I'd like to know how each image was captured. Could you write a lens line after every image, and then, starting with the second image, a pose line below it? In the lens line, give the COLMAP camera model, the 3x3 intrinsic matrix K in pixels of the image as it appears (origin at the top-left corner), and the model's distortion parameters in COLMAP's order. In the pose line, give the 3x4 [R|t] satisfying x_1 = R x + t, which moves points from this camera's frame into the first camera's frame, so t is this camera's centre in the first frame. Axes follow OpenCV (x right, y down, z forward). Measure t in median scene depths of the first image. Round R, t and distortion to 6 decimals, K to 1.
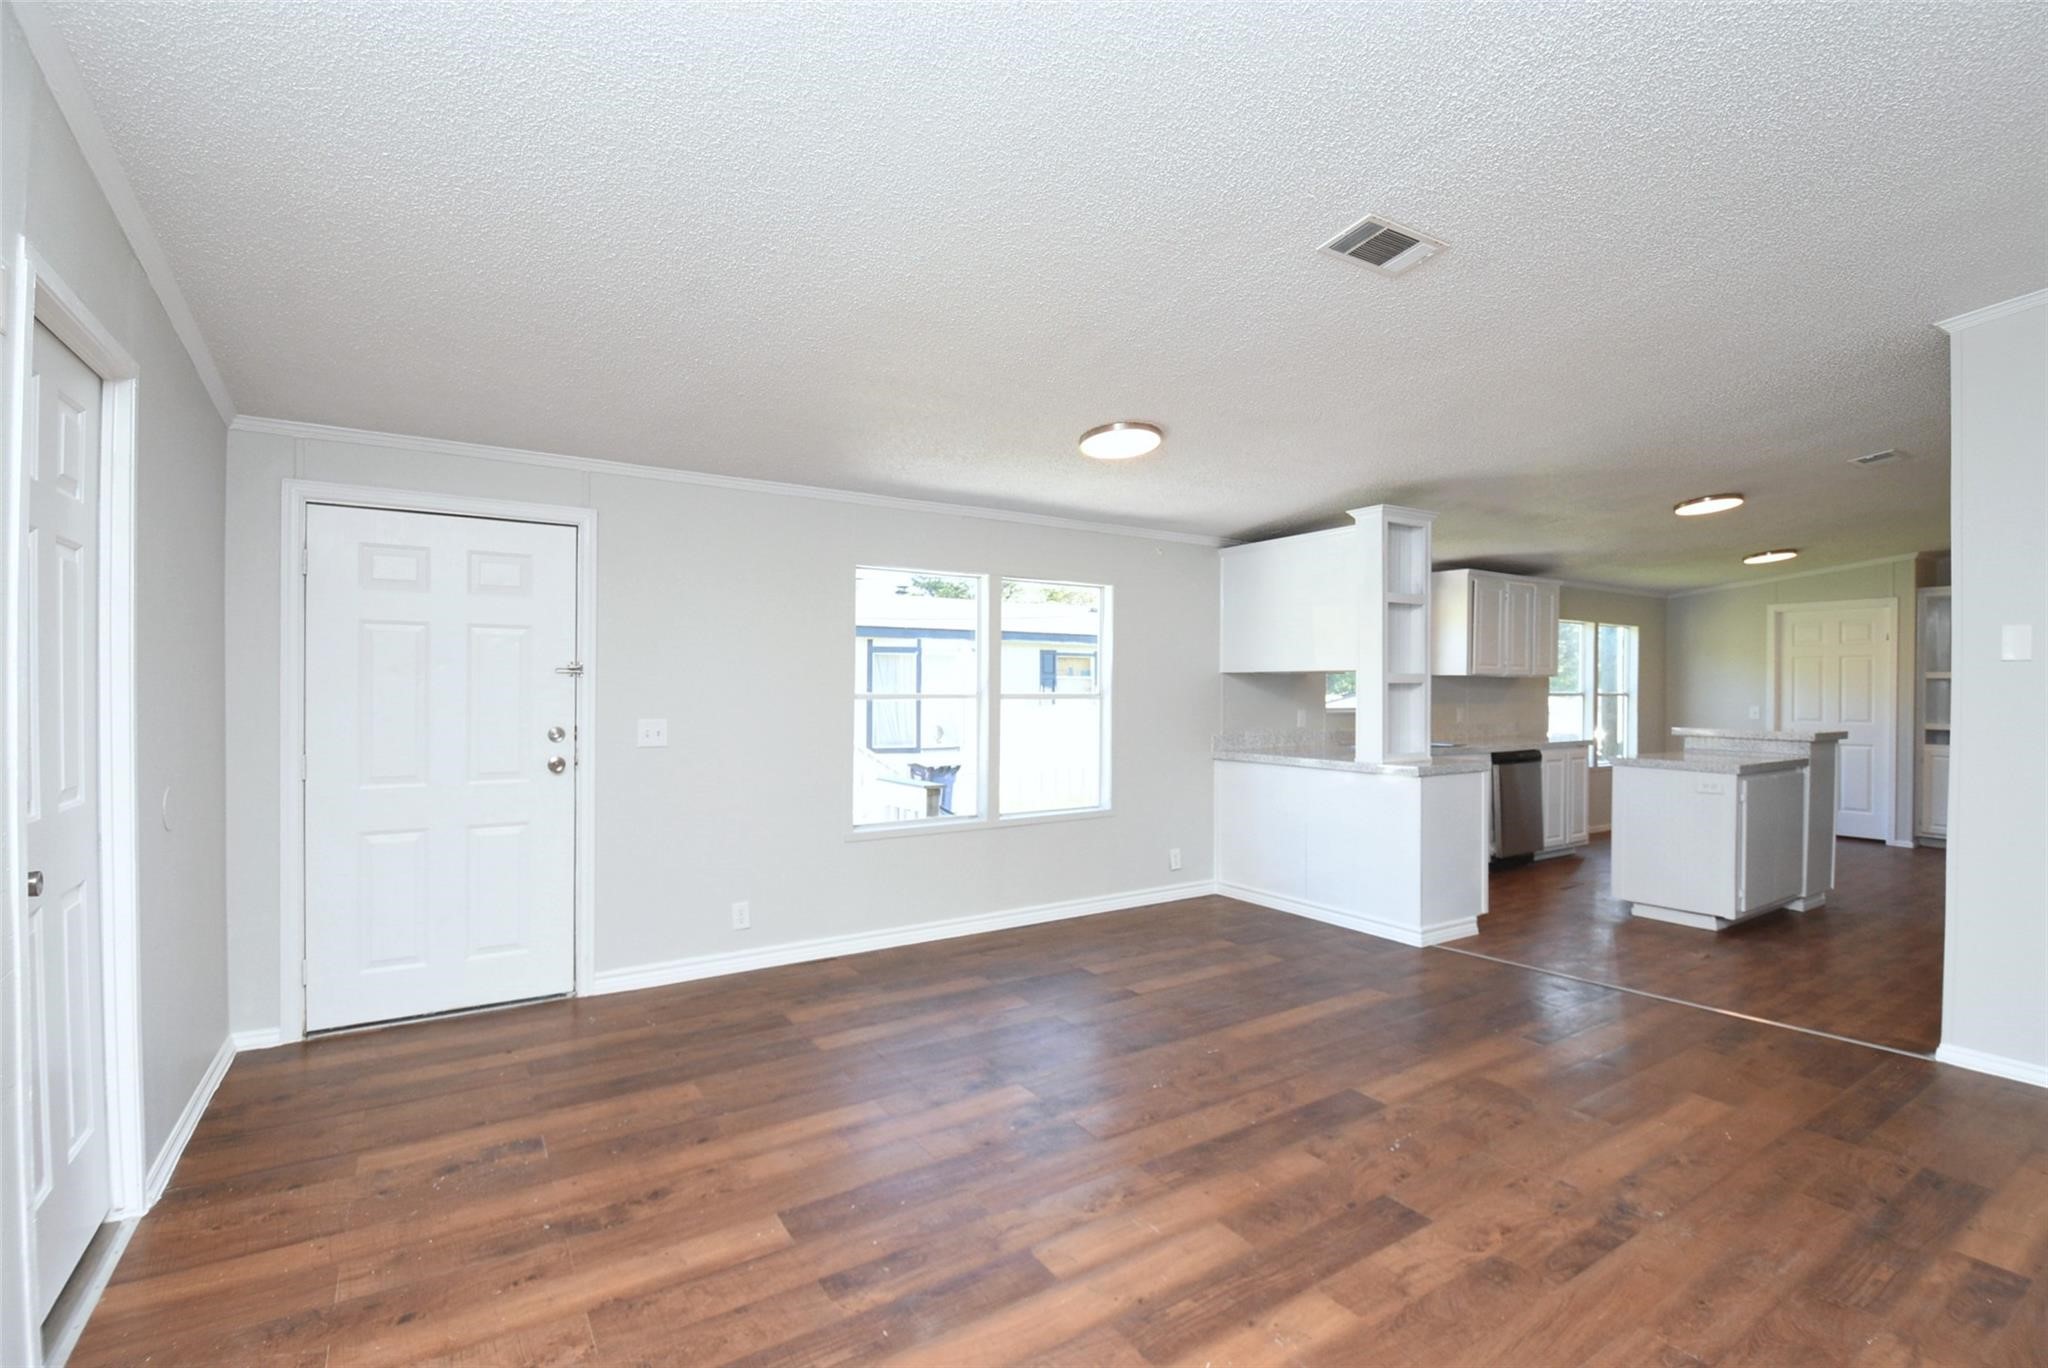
lens RADIAL K [[922.2, 0, 1028.7], [0, 922.2, 686.1], [0, 0, 1]] dist [0.005068, -0.014498]
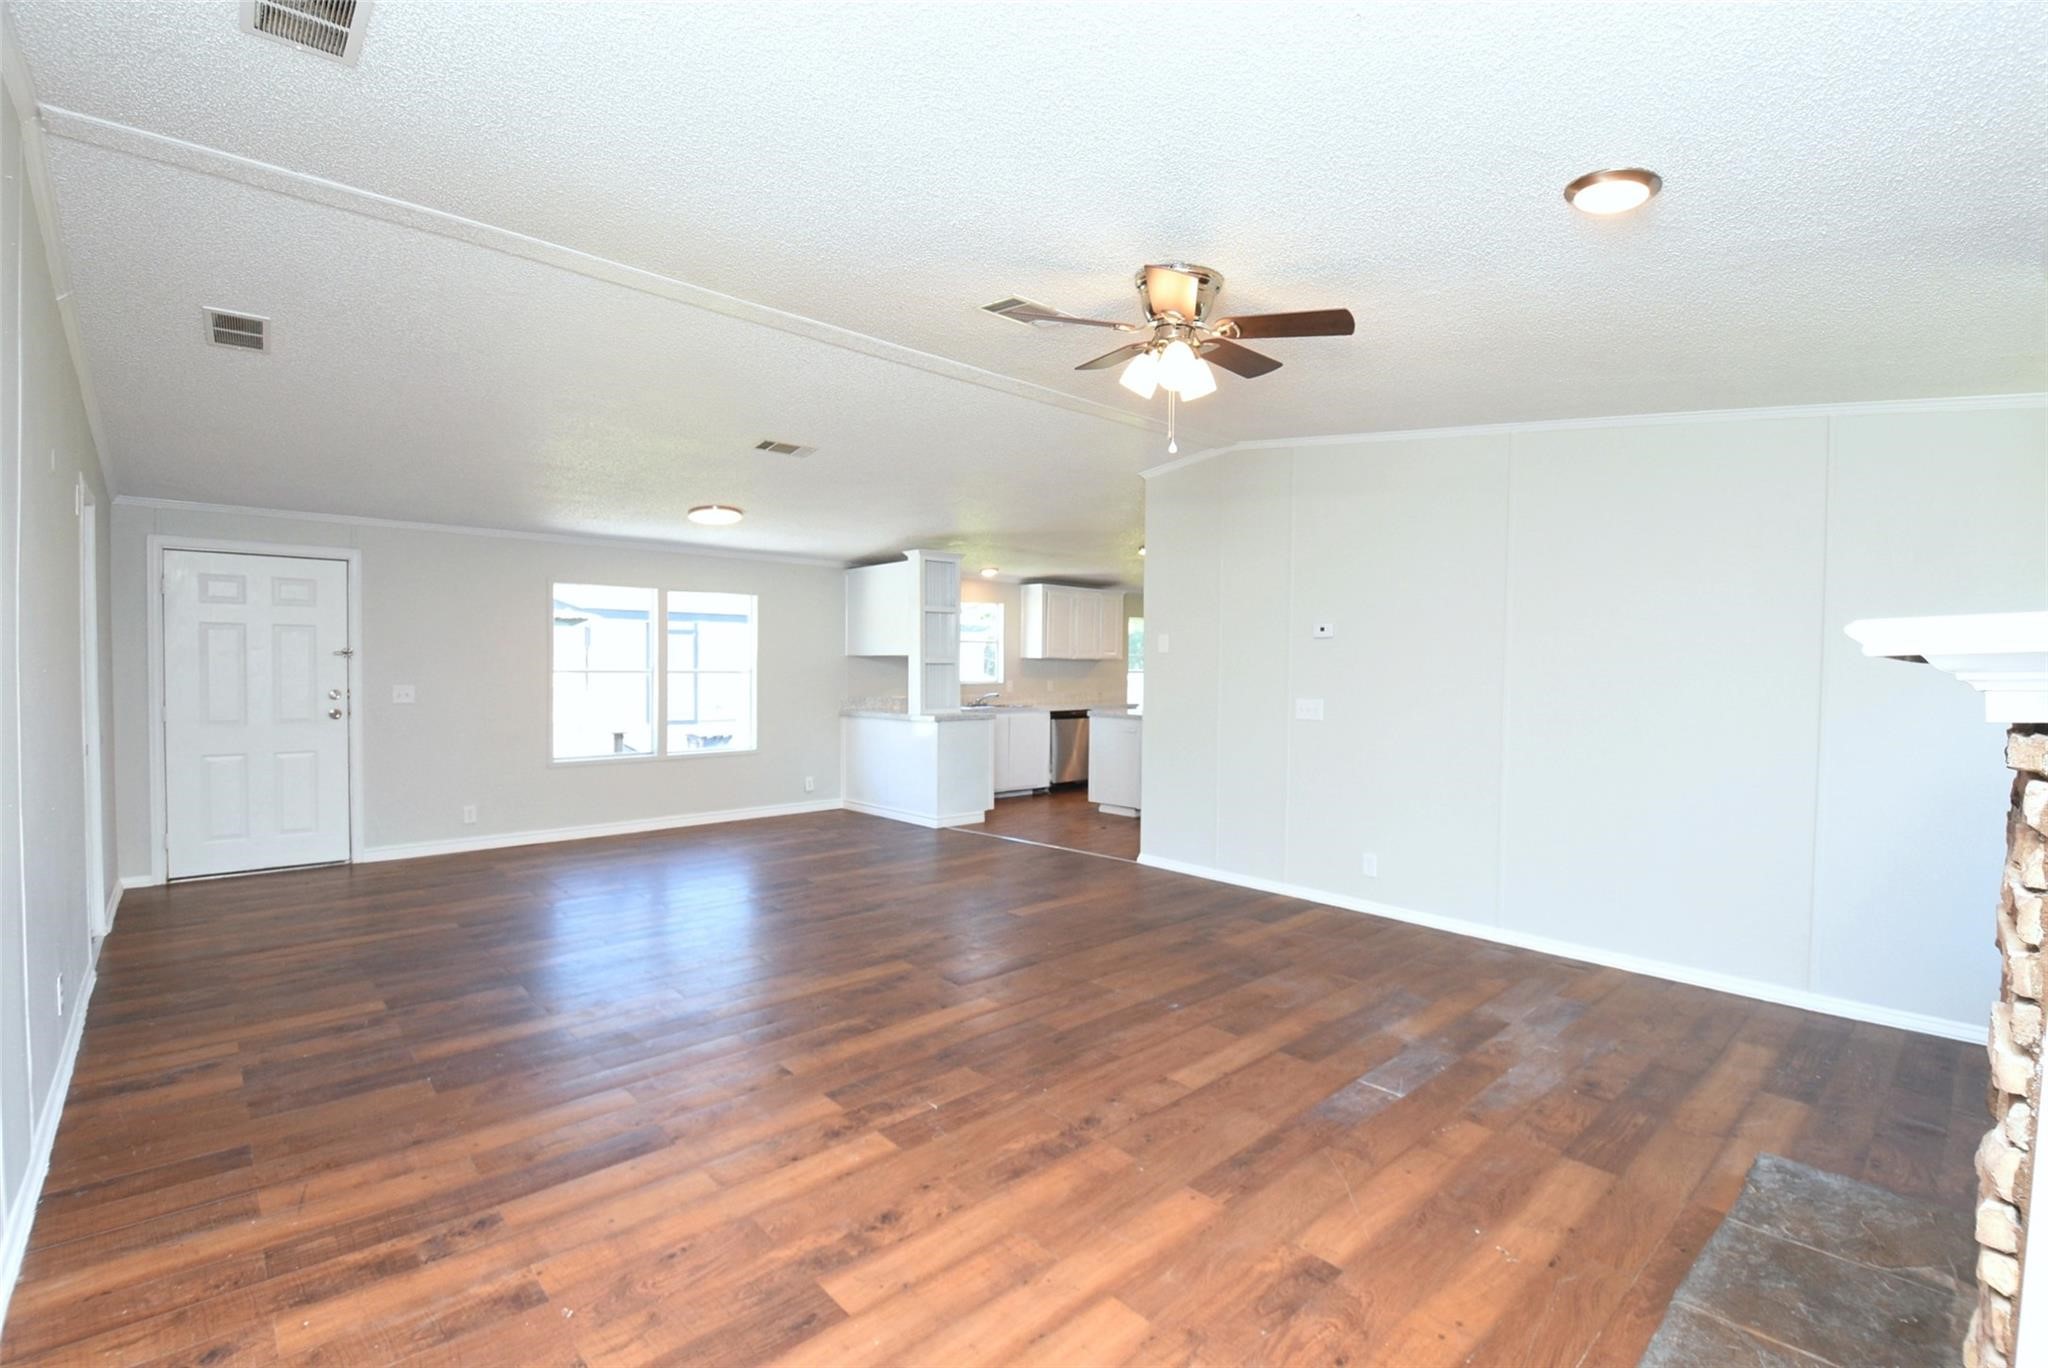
lens RADIAL K [[922.2, 0, 1027.6], [0, 922.2, 687.9], [0, 0, 1]] dist [0.005068, -0.014498]
pose [[0.985589, -0.001857, 0.169145, 0.274203], [-0.002294, 0.999701, 0.024345, 0.000127], [-0.169140, -0.024382, 0.985290, -0.528680]]
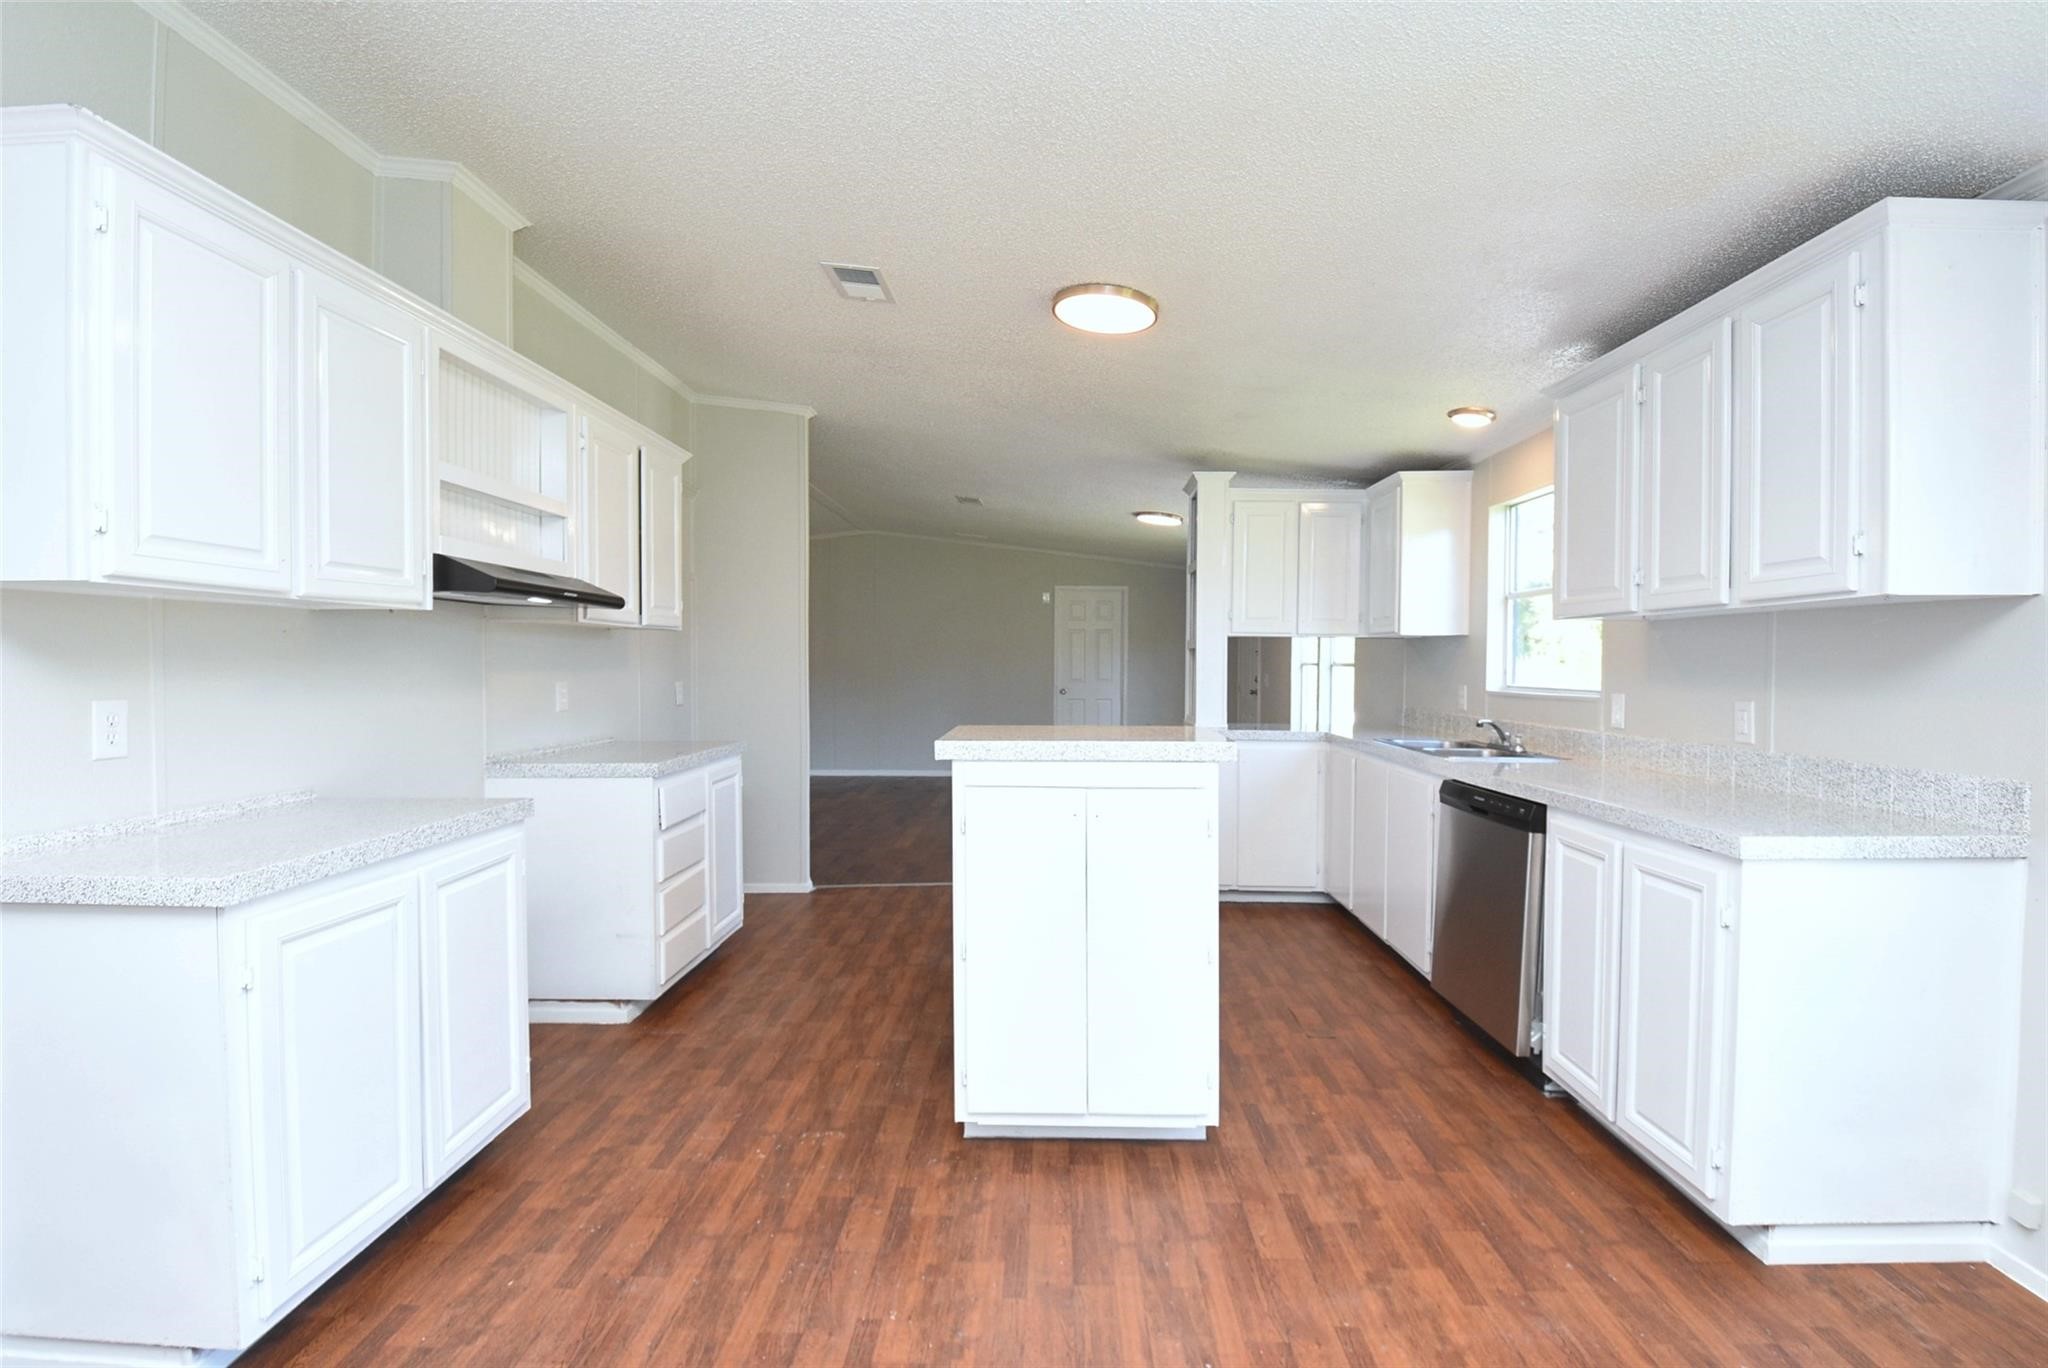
lens RADIAL K [[922.2, 0, 1035.1], [0, 922.2, 684.9], [0, 0, 1]] dist [0.005068, -0.014498]
pose [[-0.556858, 0.011510, -0.830528, 1.303646], [-0.010258, 0.999732, 0.020732, 0.018976], [0.830544, 0.020064, -0.556591, 1.366823]]
